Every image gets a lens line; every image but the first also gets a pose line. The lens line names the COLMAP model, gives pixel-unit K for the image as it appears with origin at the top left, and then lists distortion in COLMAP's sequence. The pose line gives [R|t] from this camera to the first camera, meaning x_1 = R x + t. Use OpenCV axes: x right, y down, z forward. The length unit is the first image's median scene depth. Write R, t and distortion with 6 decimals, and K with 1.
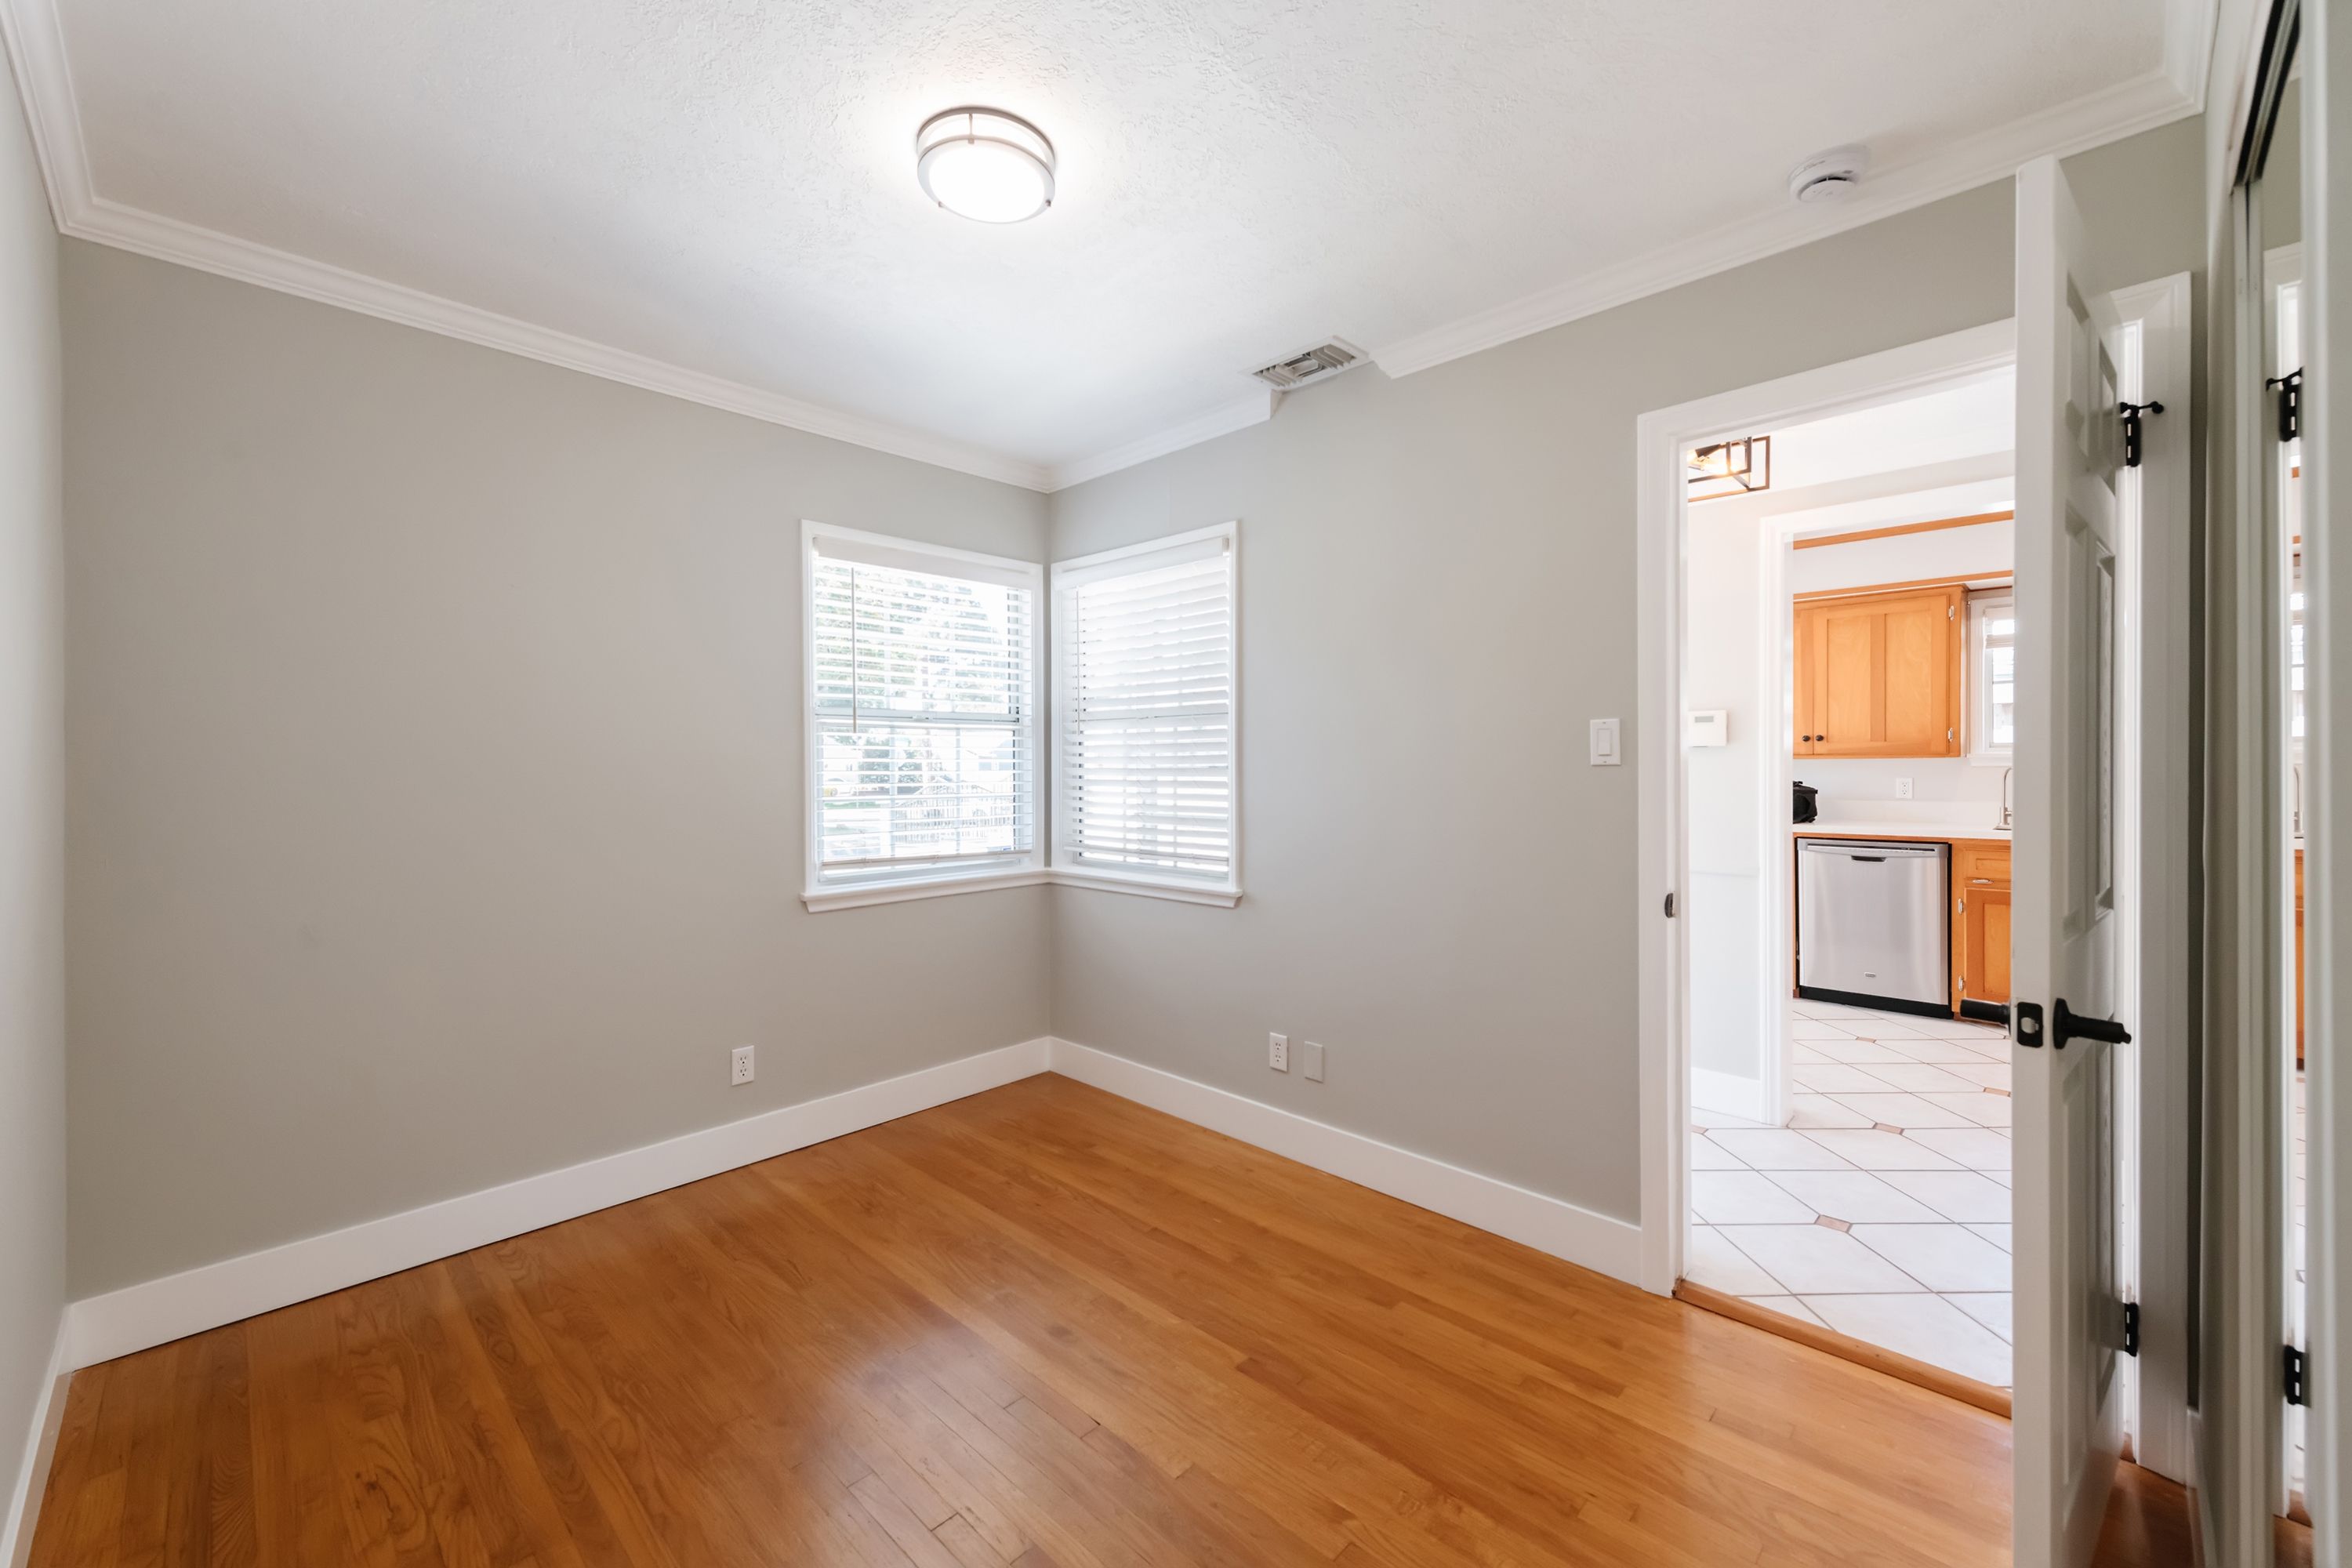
lens RADIAL K [[923.9, 0, 1173.3], [0, 923.9, 775.9], [0, 0, 1]] dist [0.010481, -0.002468]
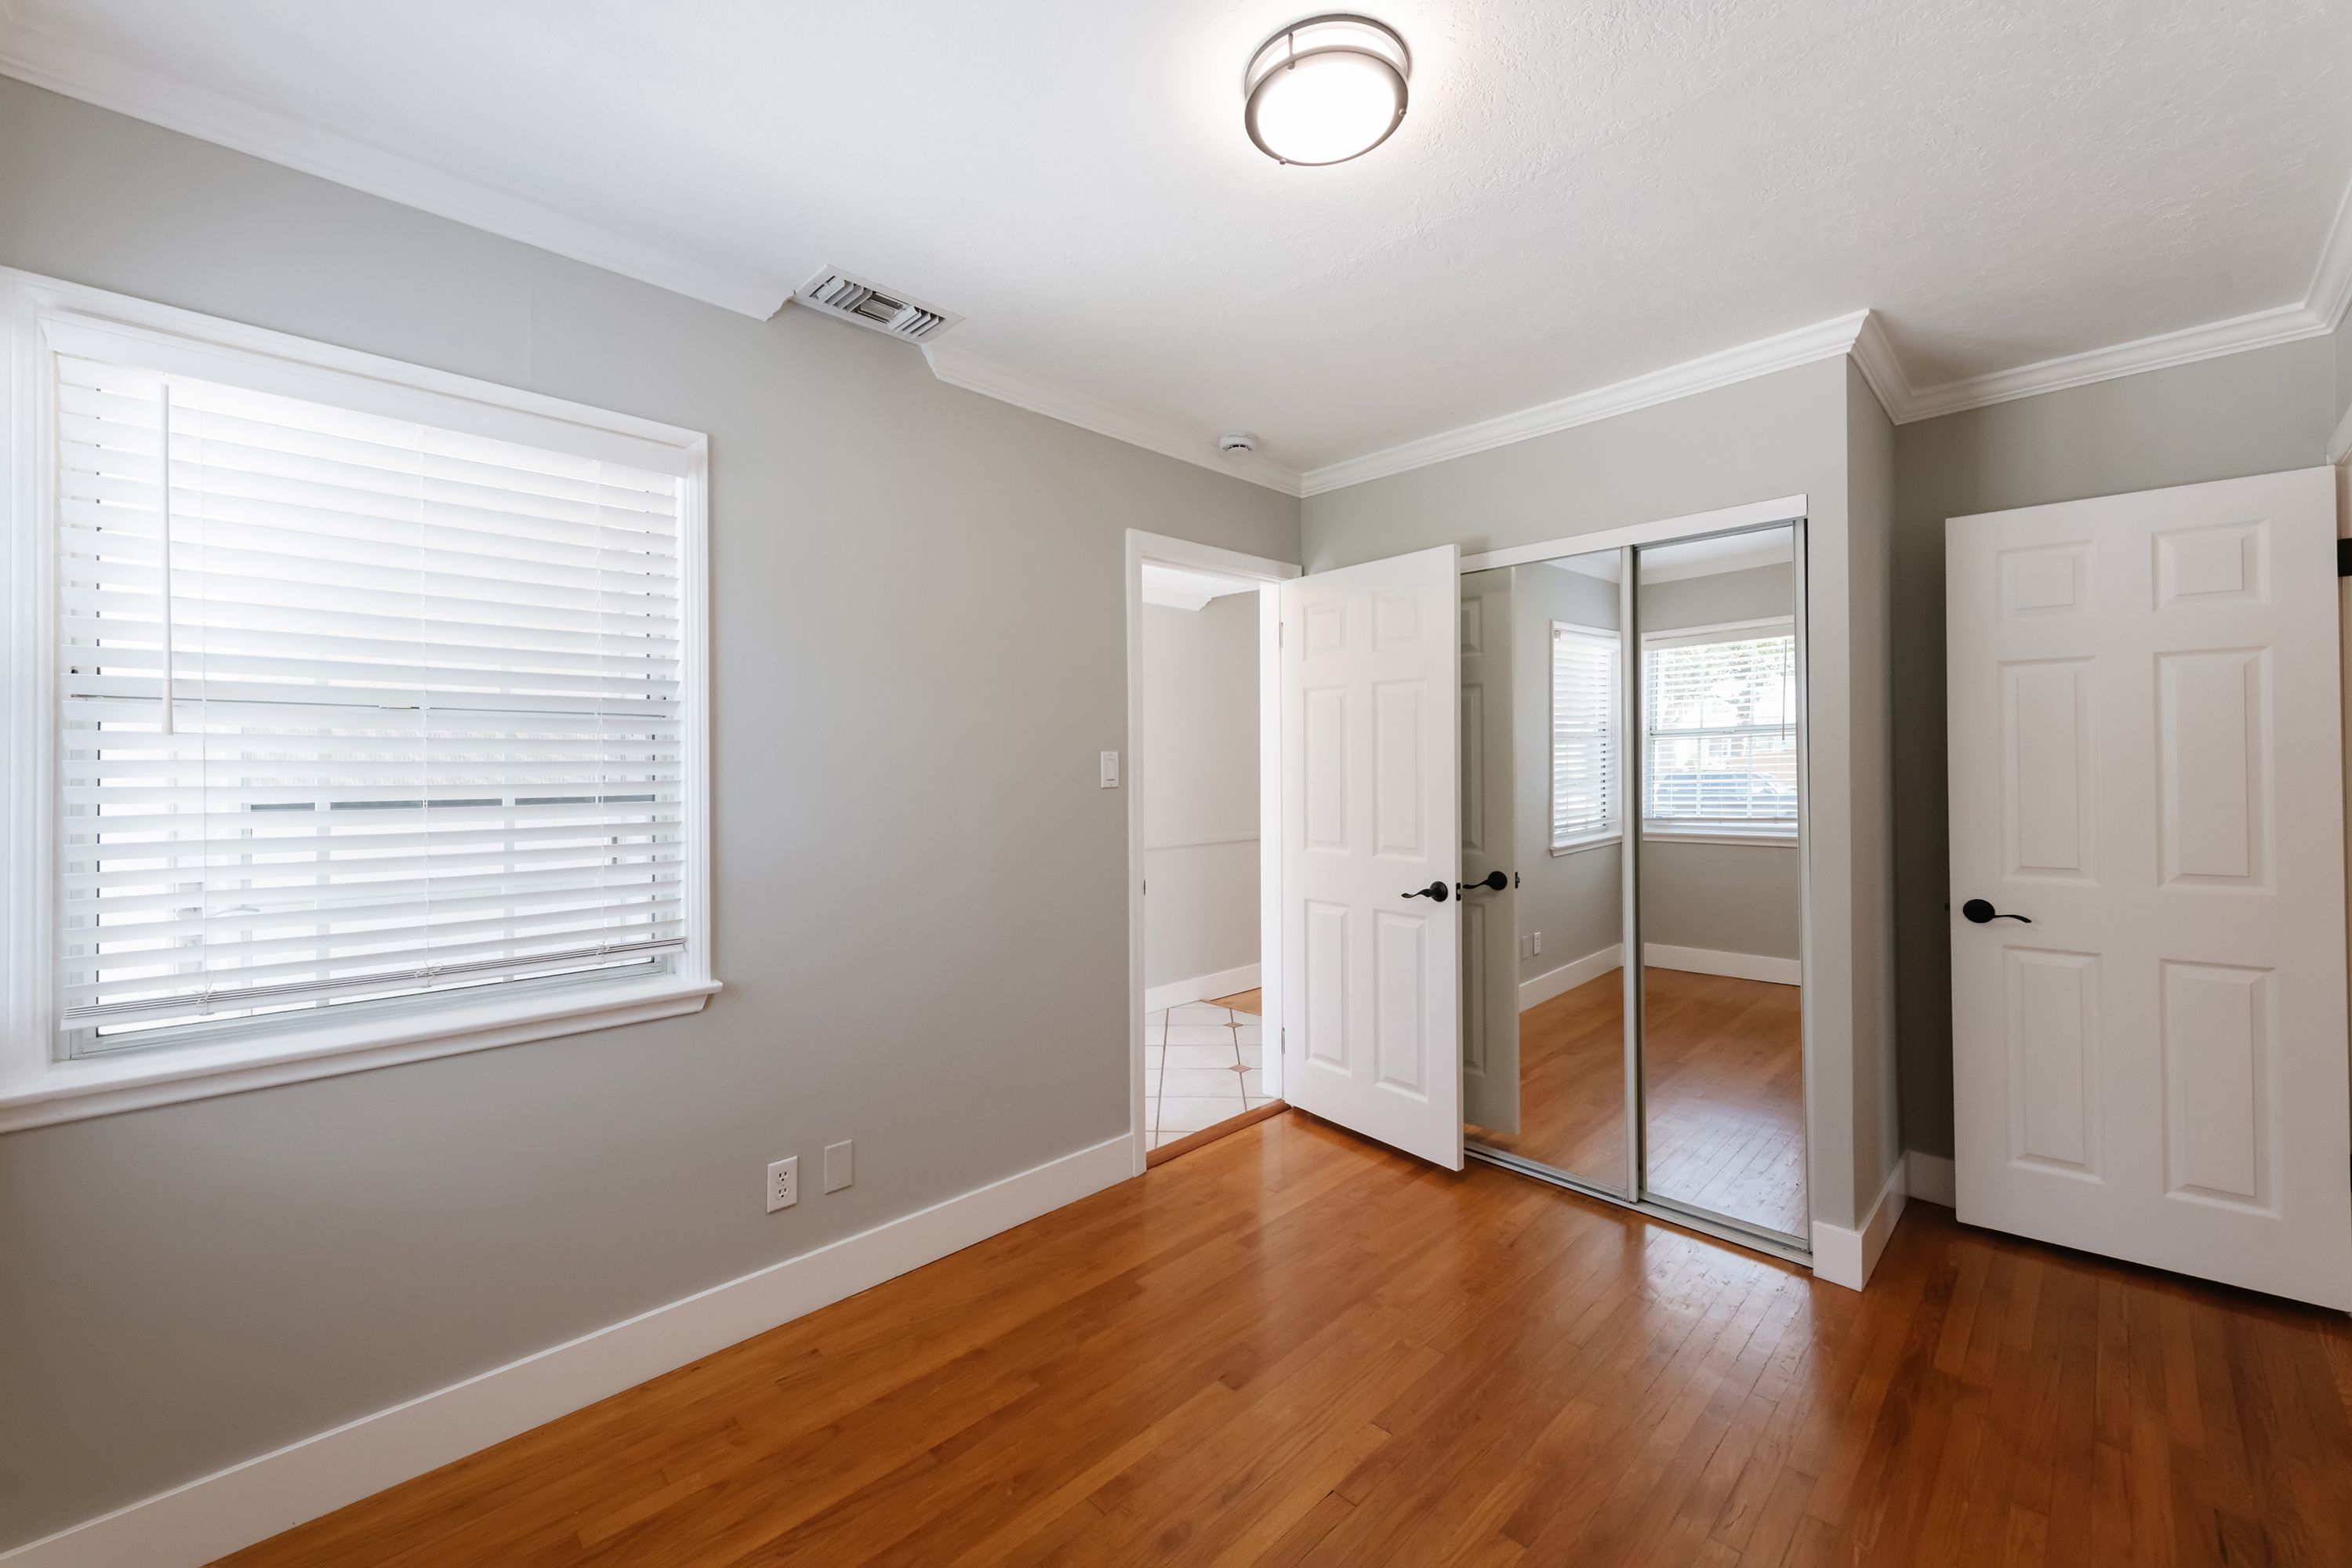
lens RADIAL K [[923.9, 0, 1172.7], [0, 923.9, 764.6], [0, 0, 1]] dist [0.010481, -0.002468]
pose [[0.033236, -0.000836, 0.999447, -0.732179], [0.011642, 0.999932, 0.000449, -0.038964], [-0.999380, 0.011620, 0.033243, 0.787476]]
